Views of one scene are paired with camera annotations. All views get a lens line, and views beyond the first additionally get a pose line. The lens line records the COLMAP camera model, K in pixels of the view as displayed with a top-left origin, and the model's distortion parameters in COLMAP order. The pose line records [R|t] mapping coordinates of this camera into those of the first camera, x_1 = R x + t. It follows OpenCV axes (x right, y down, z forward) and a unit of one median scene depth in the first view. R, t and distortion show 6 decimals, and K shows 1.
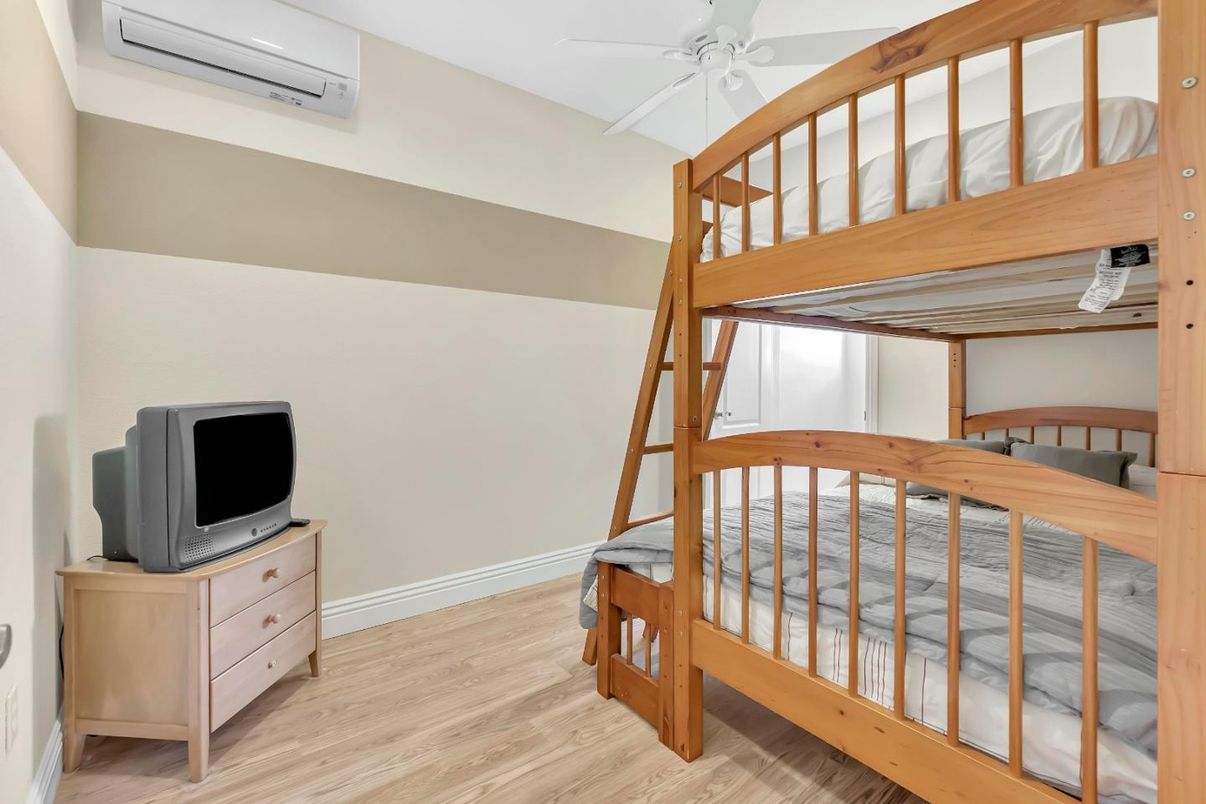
lens RADIAL K [[527.5, 0, 598.9], [0, 527.5, 394.5], [0, 0, 1]] dist [-0.003953, 0.000026]
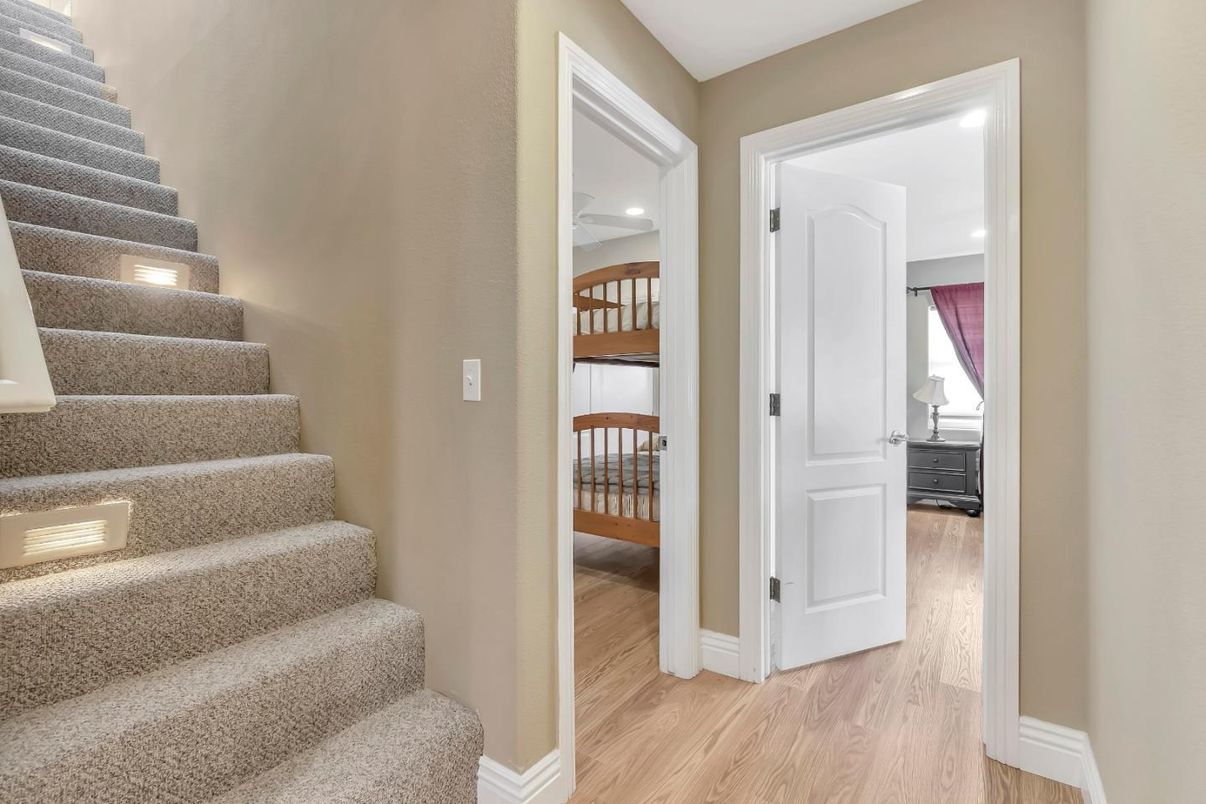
lens RADIAL K [[527.5, 0, 598.9], [0, 527.5, 394.5], [0, 0, 1]] dist [-0.003953, 0.000026]
pose [[0.956227, 0.000151, 0.292627, -0.335912], [0.006450, 0.999746, -0.021594, 0.036780], [-0.292556, 0.022536, 0.955983, -1.320554]]
